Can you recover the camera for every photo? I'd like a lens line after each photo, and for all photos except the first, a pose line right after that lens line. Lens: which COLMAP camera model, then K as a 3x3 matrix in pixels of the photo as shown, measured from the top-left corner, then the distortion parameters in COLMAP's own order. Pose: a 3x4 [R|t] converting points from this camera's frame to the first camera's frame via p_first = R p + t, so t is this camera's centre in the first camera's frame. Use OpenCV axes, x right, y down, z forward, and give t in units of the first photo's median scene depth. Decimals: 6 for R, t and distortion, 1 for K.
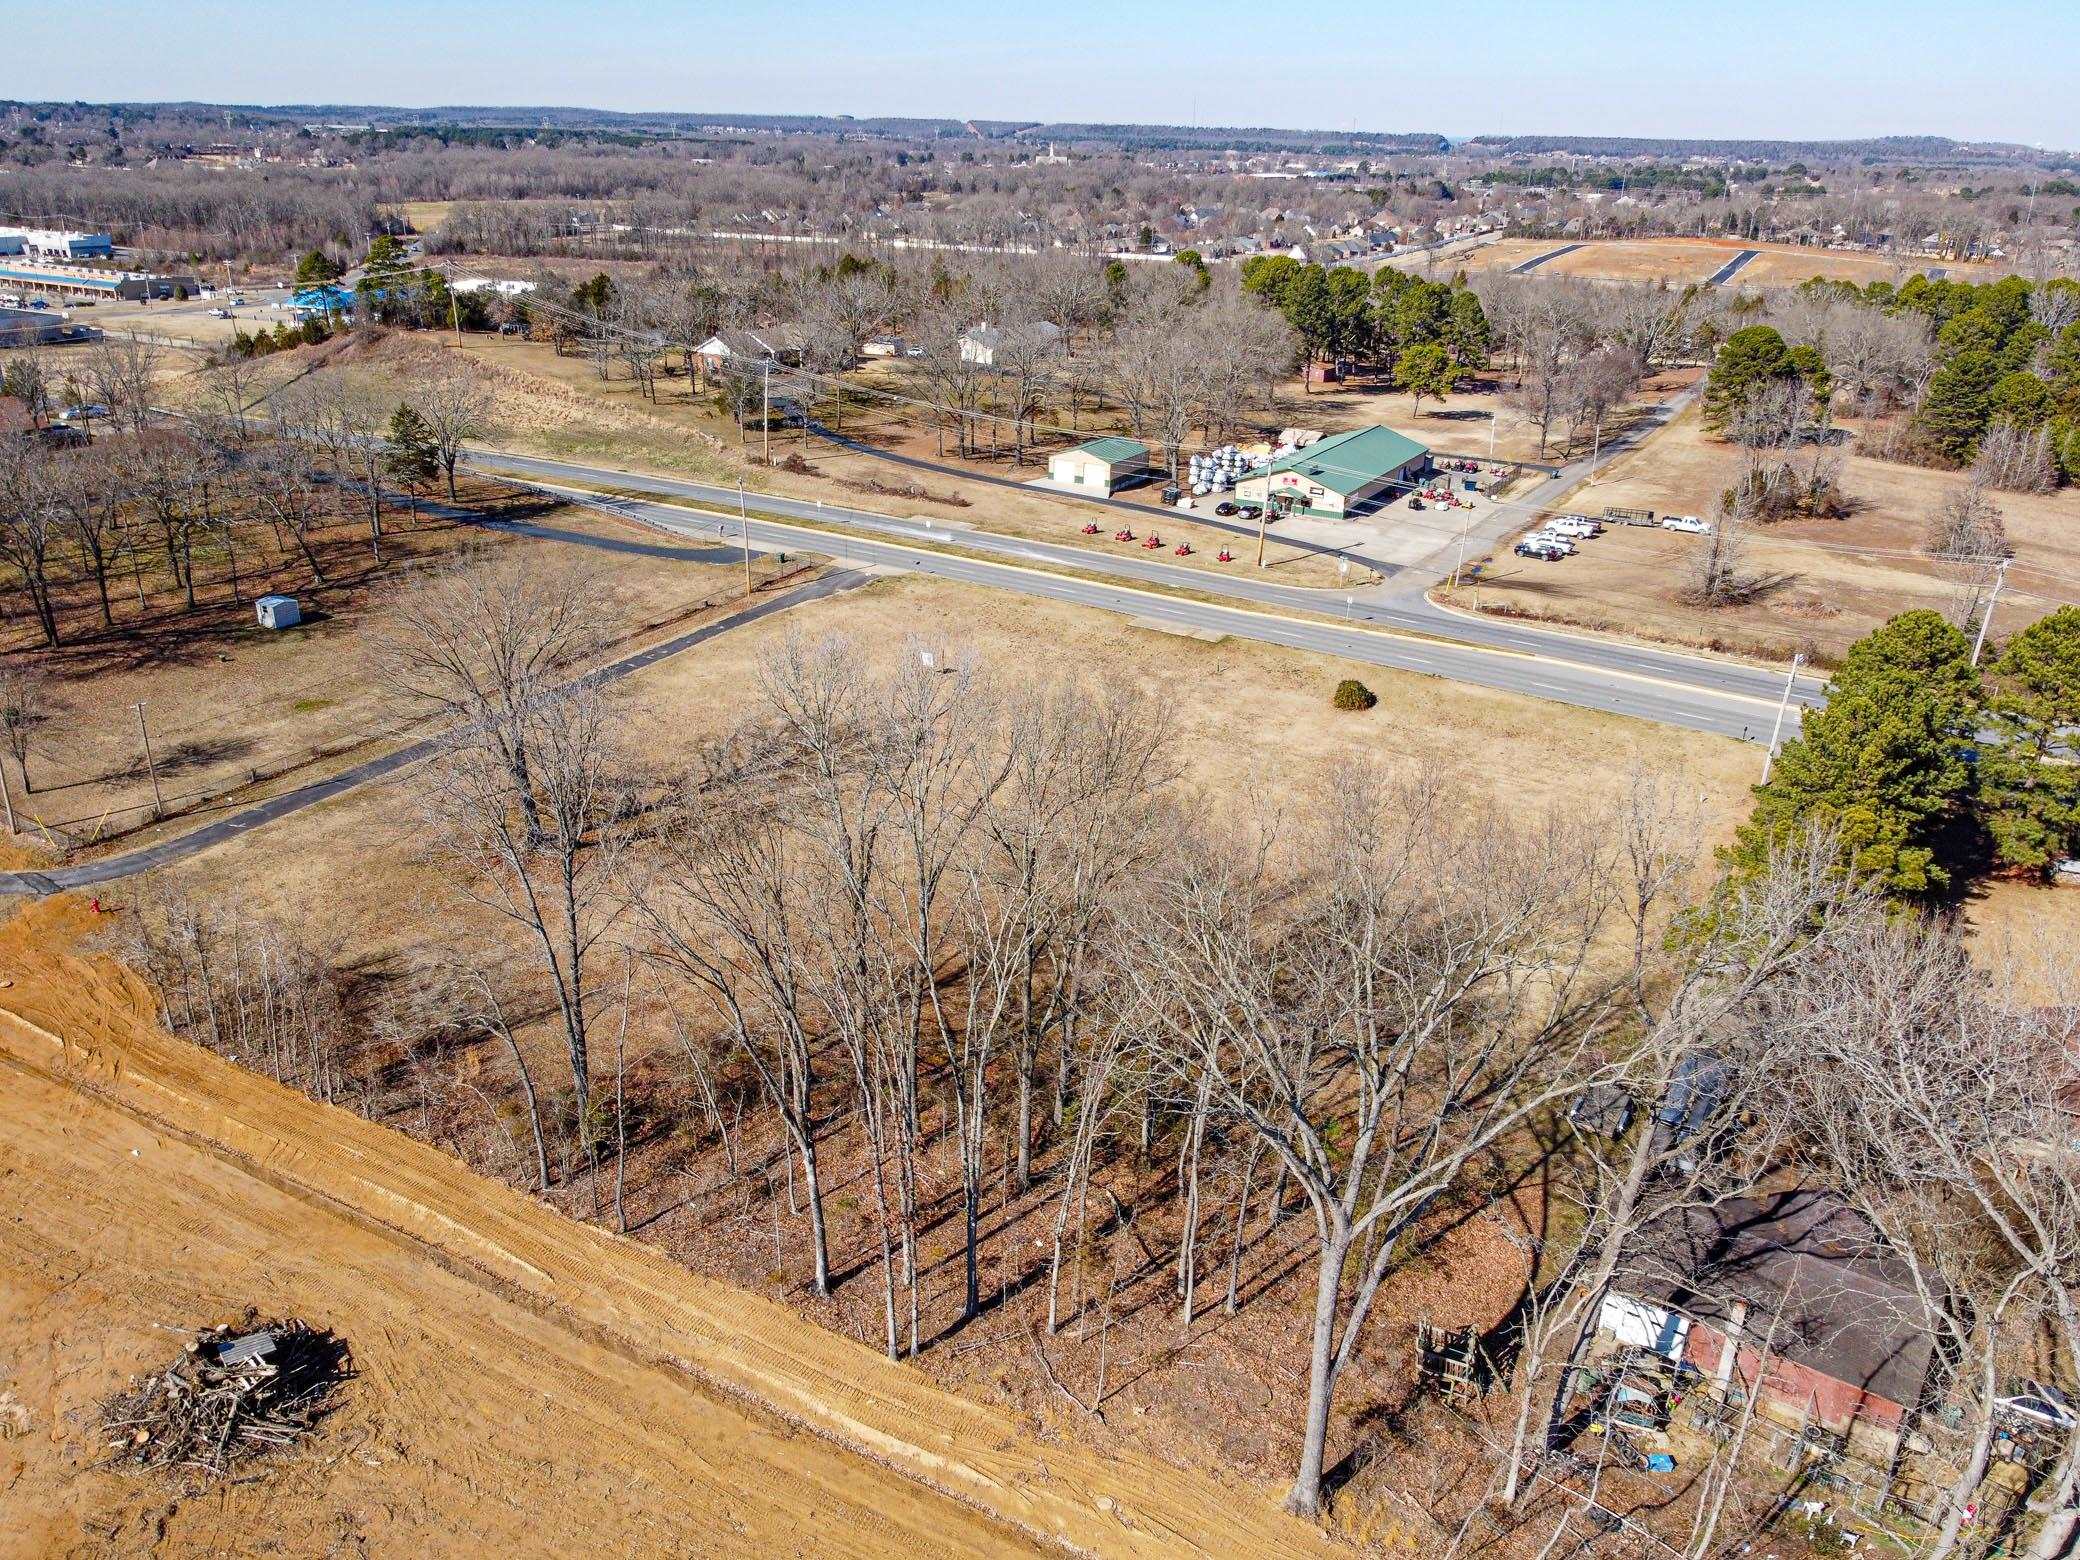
lens RADIAL K [[1575.8, 0, 1045.0], [0, 1575.8, 782.3], [0, 0, 1]] dist [0.006318, -0.013710]
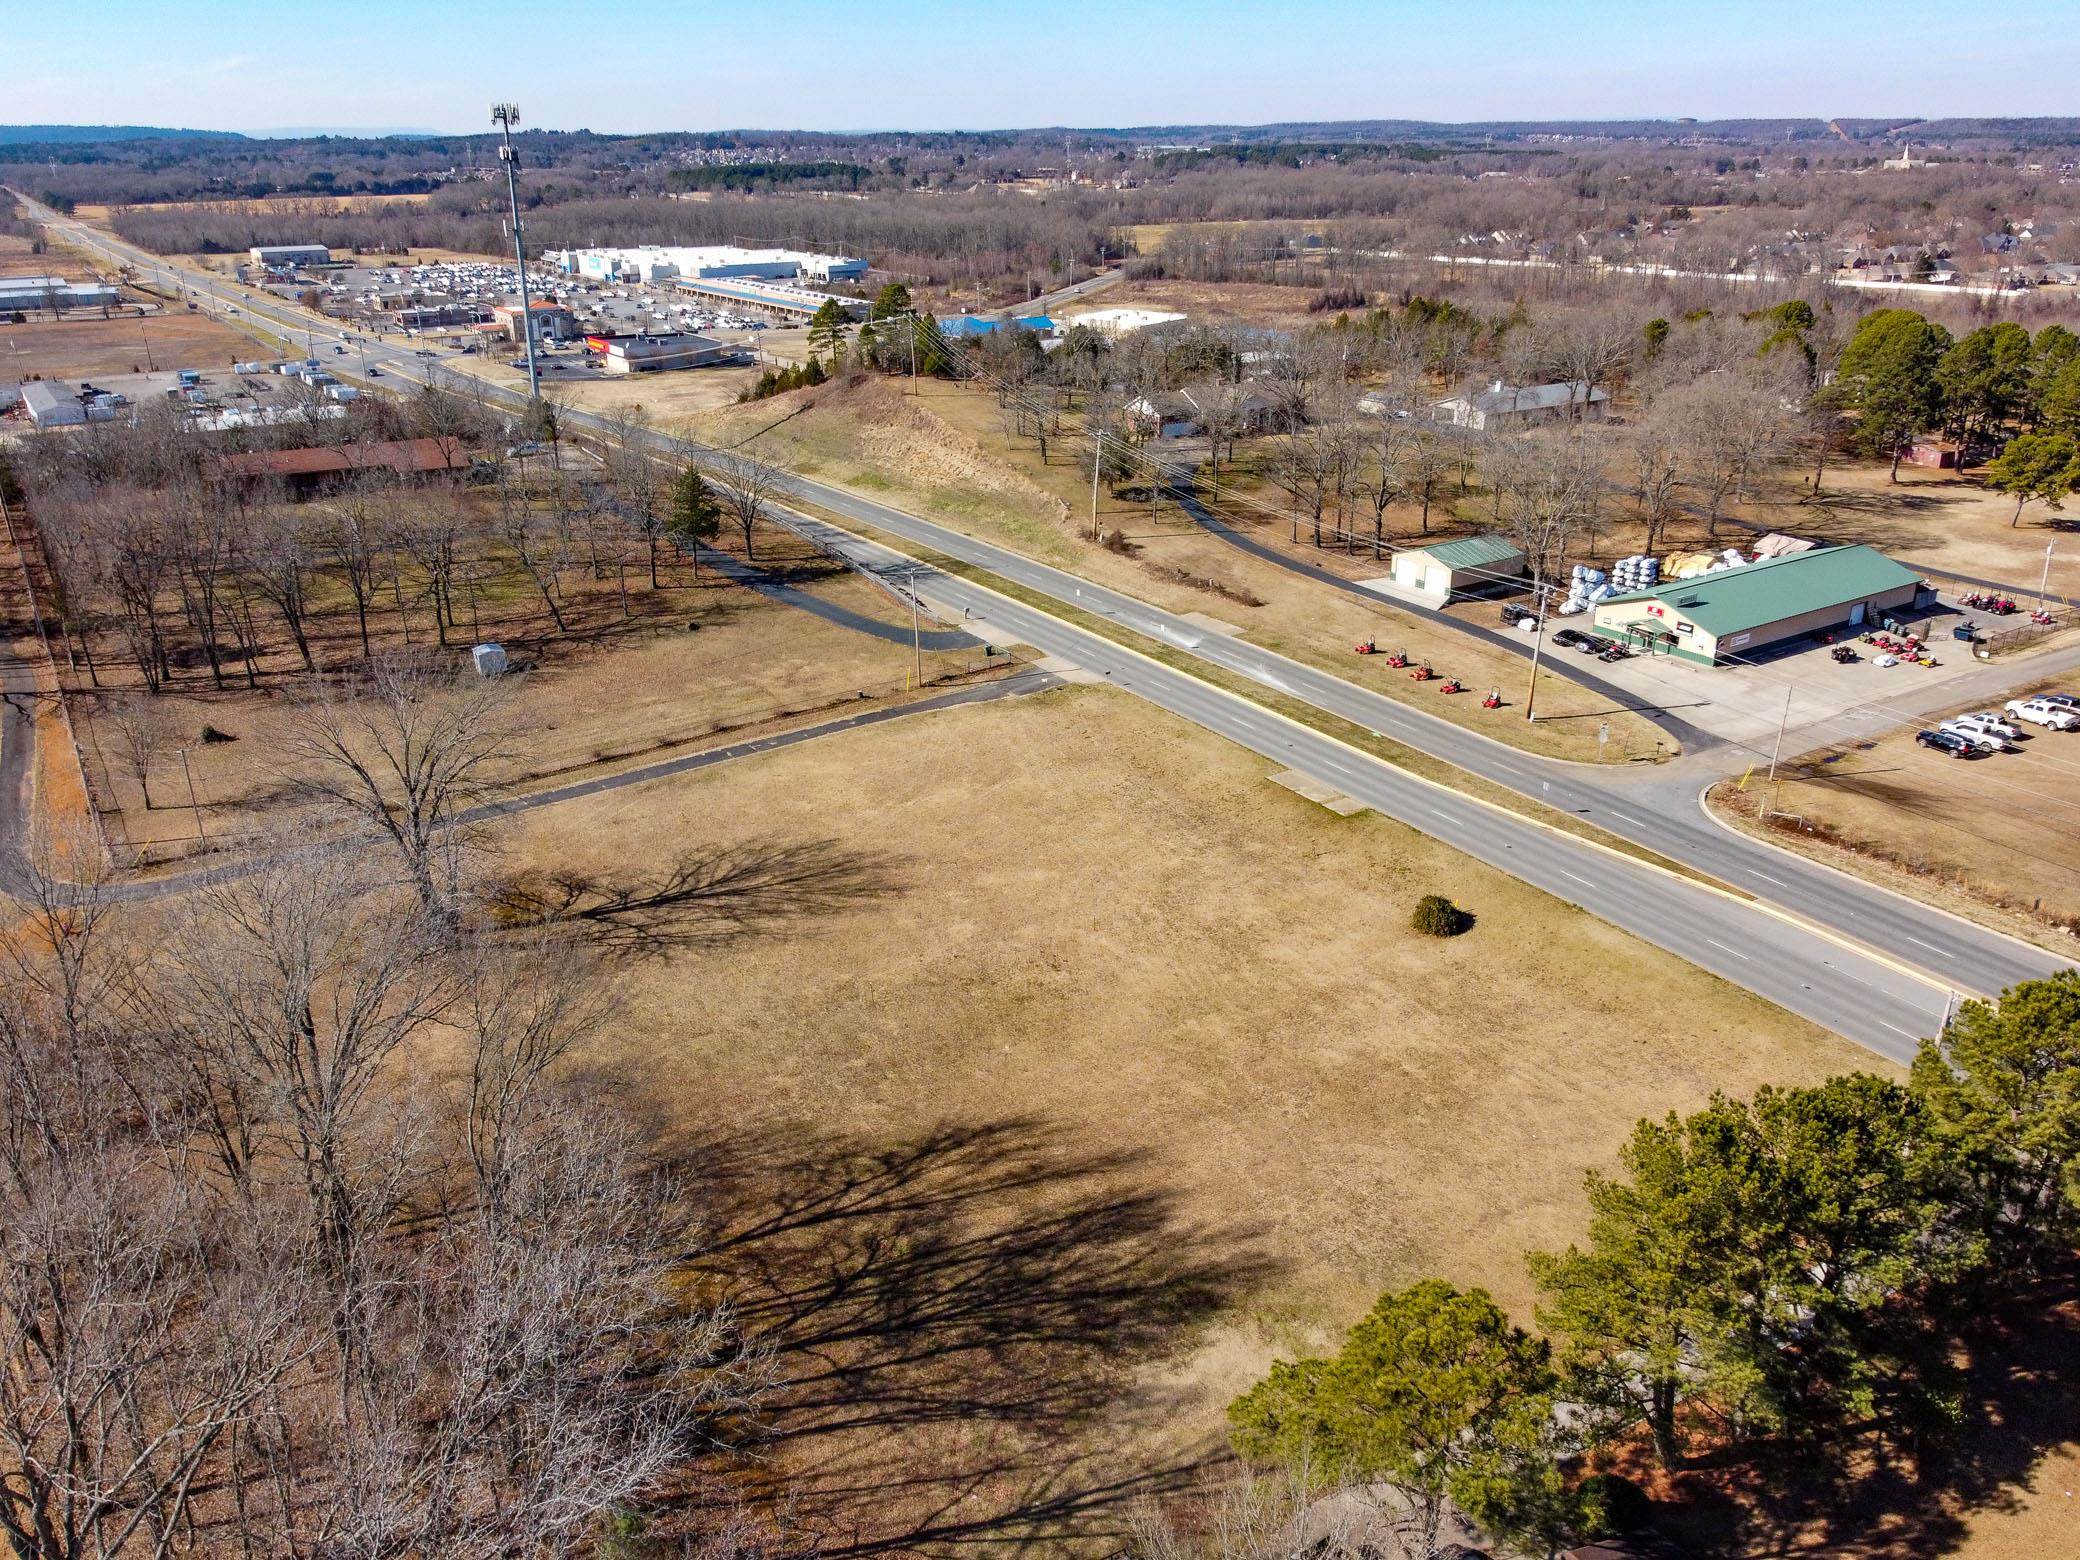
lens RADIAL K [[1612.9, 0, 1044.0], [0, 1612.9, 793.4], [0, 0, 1]] dist [0.007885, -0.017906]
pose [[0.887249, 0.145985, -0.437582, 0.248524], [-0.149038, 0.988447, 0.027572, -0.073802], [0.436552, 0.040753, 0.898756, 0.121711]]
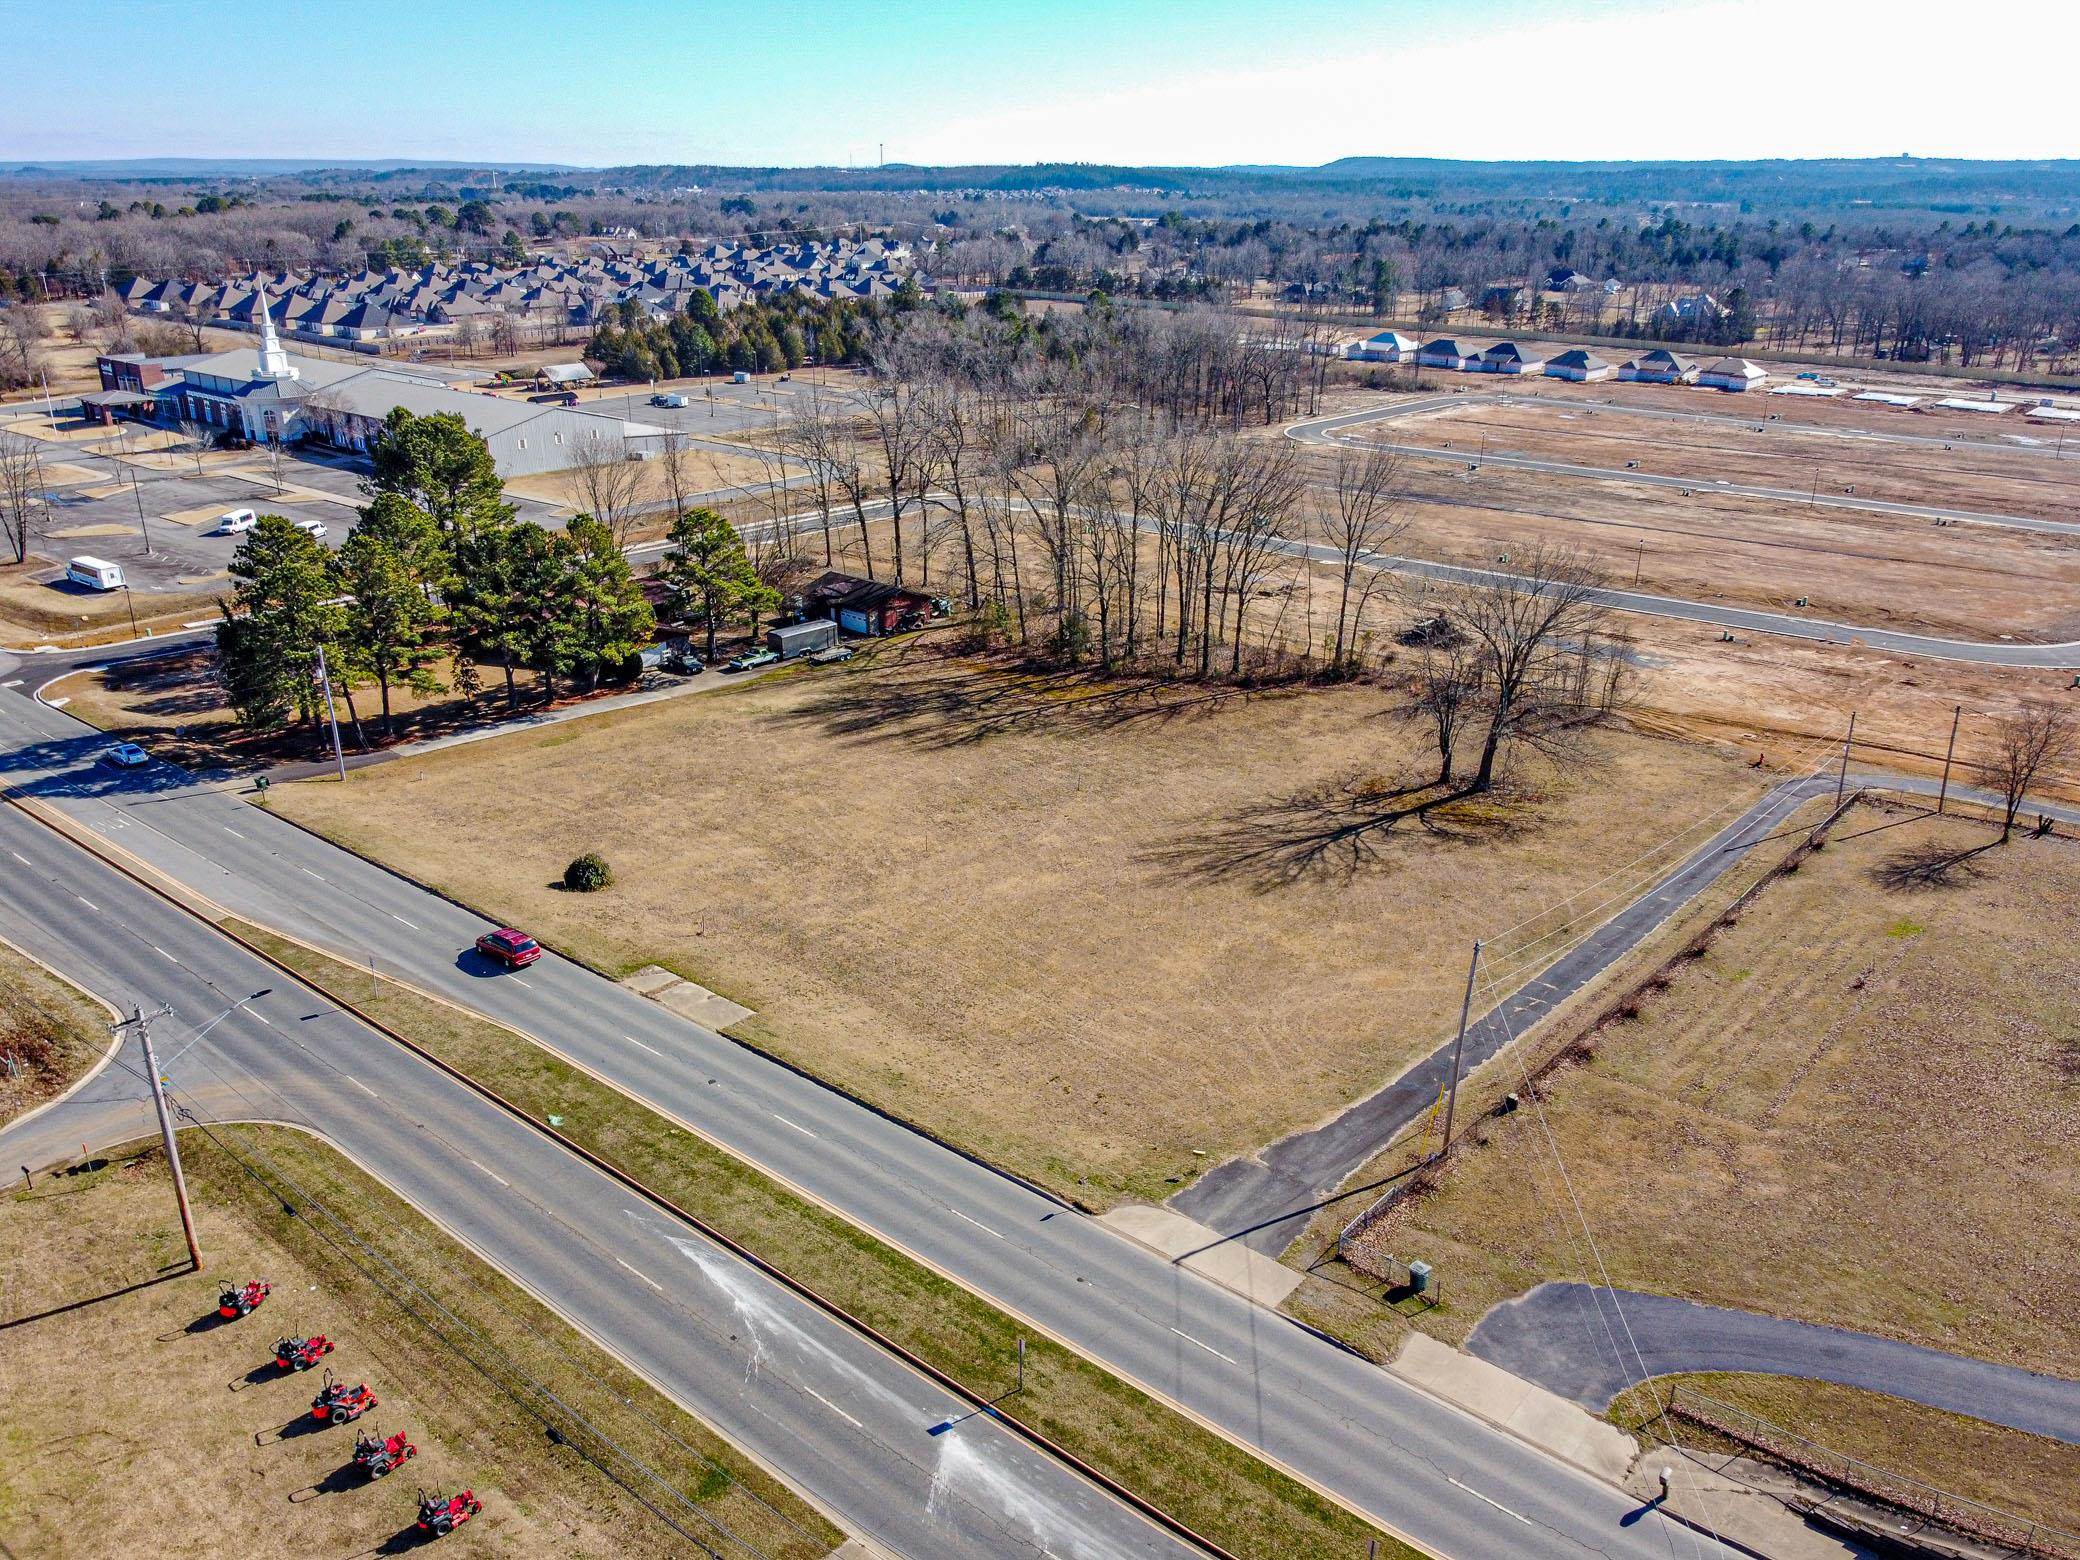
lens RADIAL K [[1575.8, 0, 1045.0], [0, 1575.8, 782.3], [0, 0, 1]] dist [0.006318, -0.013710]
pose [[-0.979511, -0.101195, 0.174123, -0.109676], [0.047322, 0.724737, 0.687399, -0.420292], [-0.195754, 0.681554, -0.705099, 1.004306]]
